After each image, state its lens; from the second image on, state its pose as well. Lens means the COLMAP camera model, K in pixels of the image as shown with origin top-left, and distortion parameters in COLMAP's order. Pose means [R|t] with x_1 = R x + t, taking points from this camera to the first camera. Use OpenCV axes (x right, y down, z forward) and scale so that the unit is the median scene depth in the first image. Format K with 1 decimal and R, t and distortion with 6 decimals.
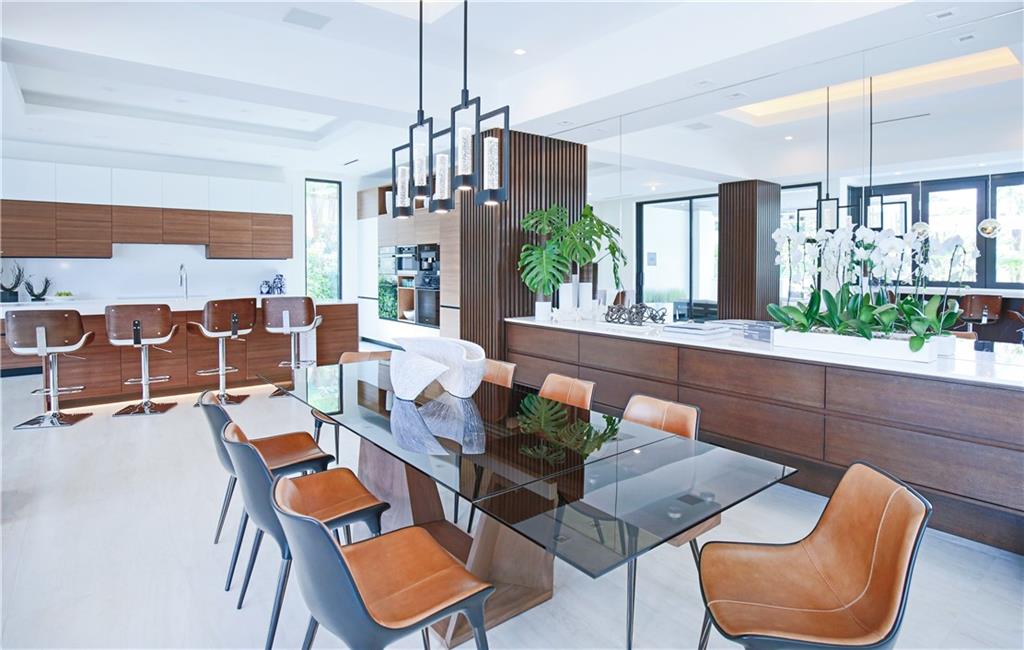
lens RADIAL K [[543.2, 0, 511.0], [0, 543.2, 273.2], [0, 0, 1]] dist [-0.001678, -0.000201]
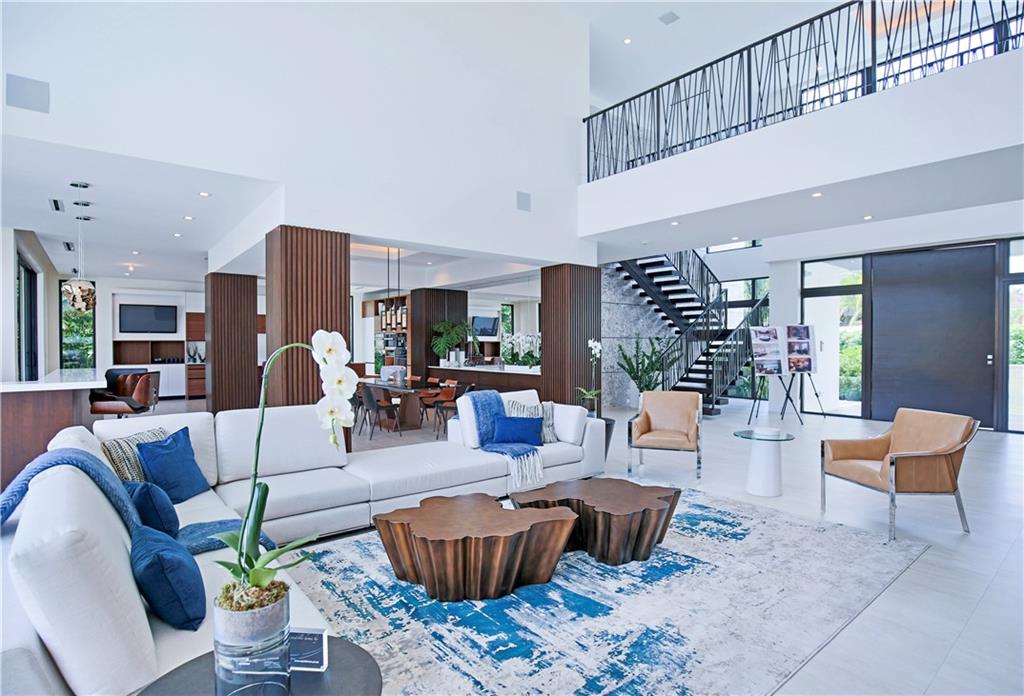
lens RADIAL K [[504.1, 0, 512.0], [0, 504.1, 348.0], [0, 0, 1]] dist [-0.022381, 0.000087]
pose [[0.999456, -0.002329, 0.032899, 0.255370], [0.002478, 0.999987, -0.004497, 0.010756], [-0.032888, 0.004576, 0.999449, -1.116638]]
